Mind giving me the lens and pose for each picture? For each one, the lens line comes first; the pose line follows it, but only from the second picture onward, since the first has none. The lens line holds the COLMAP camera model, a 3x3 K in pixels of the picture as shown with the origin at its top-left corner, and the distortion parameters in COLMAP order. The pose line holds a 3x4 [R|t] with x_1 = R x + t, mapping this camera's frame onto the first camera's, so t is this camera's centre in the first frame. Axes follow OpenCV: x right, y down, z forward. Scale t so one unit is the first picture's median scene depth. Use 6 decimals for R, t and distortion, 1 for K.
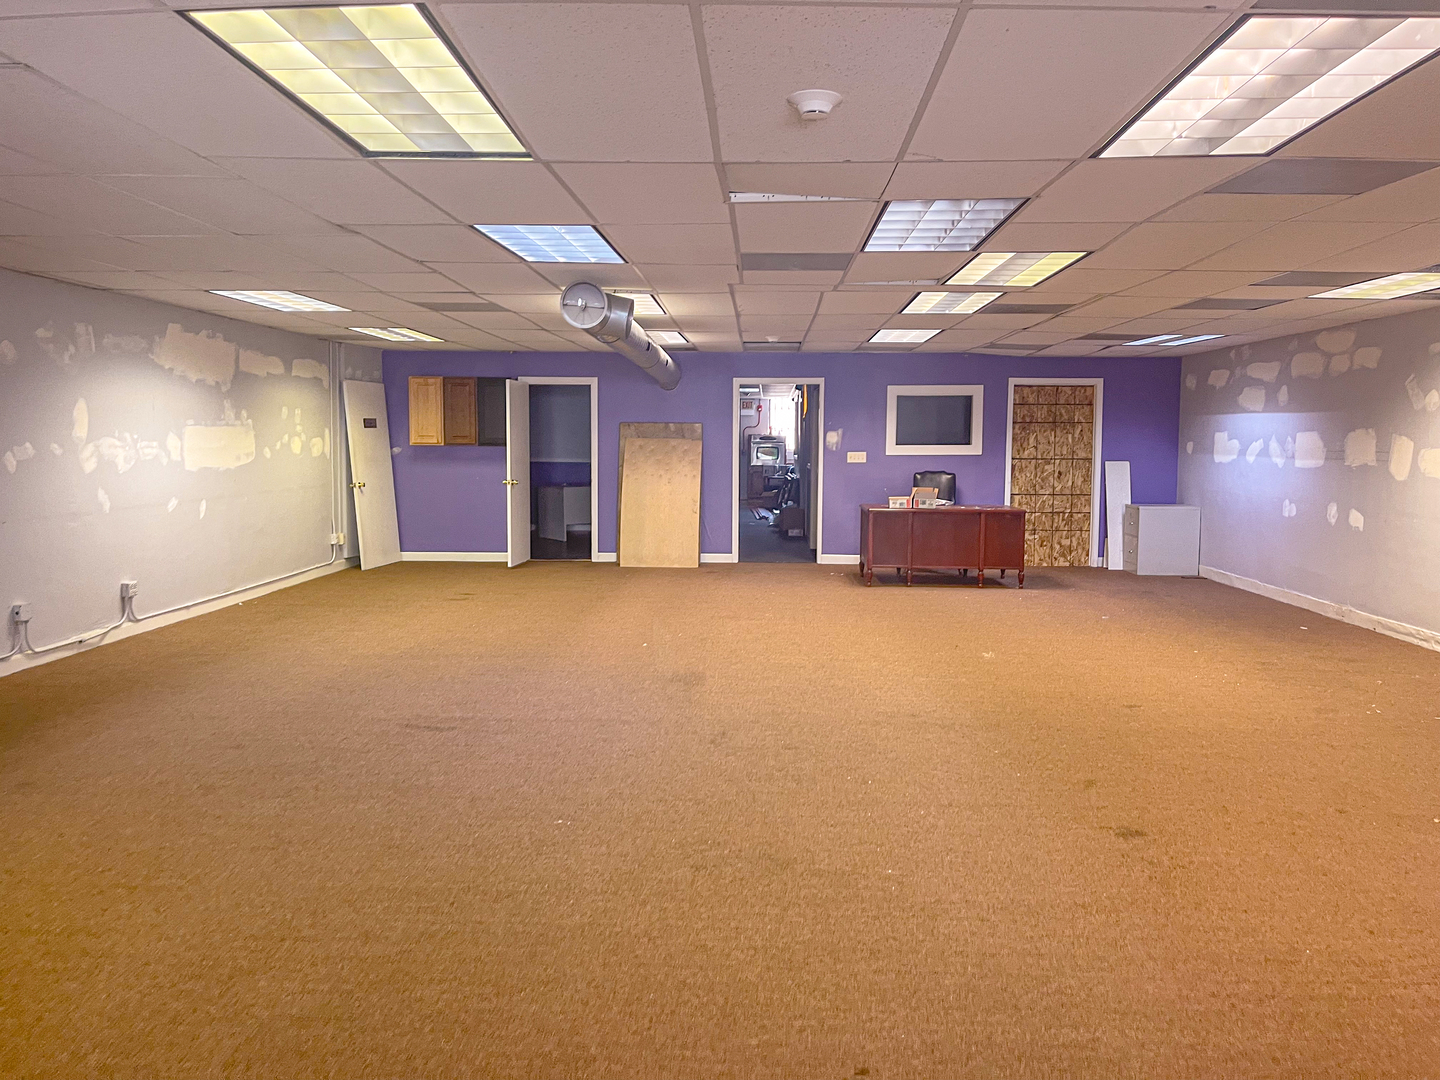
lens RADIAL K [[1008.4, 0, 719.9], [0, 1008.4, 496.0], [0, 0, 1]] dist [0.068820, -0.072636]
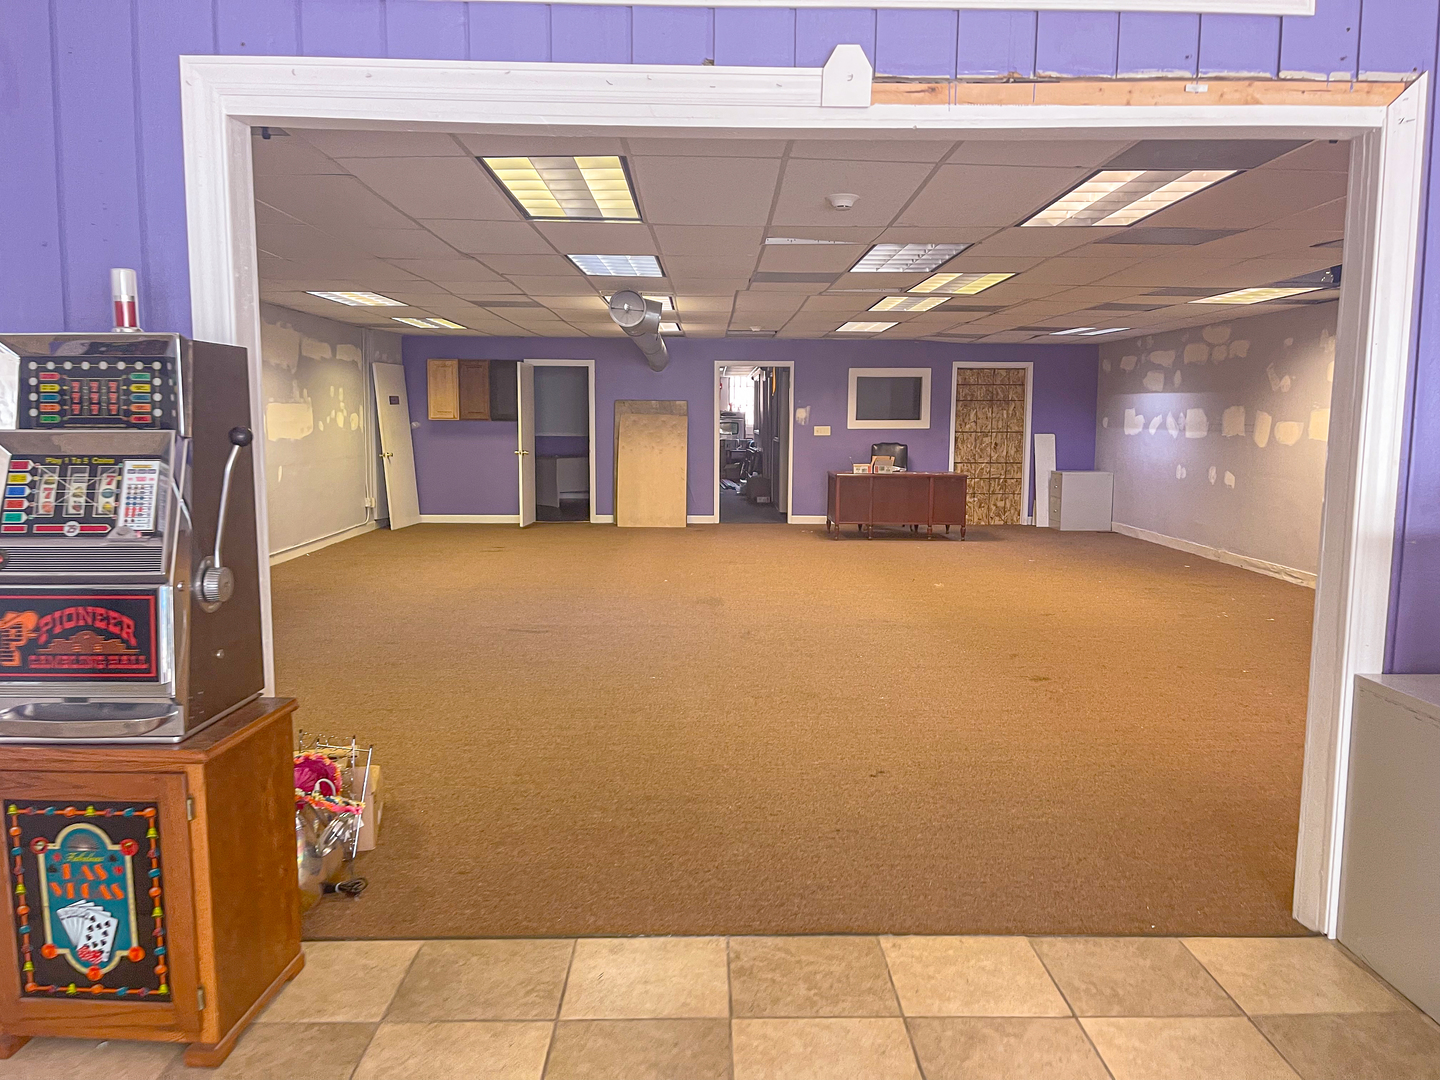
lens RADIAL K [[1008.4, 0, 719.9], [0, 1008.4, 496.0], [0, 0, 1]] dist [0.068820, -0.072636]
pose [[0.998412, -0.004304, 0.056175, -0.049056], [0.003013, 0.999730, 0.023053, 0.009642], [-0.056259, -0.022847, 0.998155, -0.150786]]
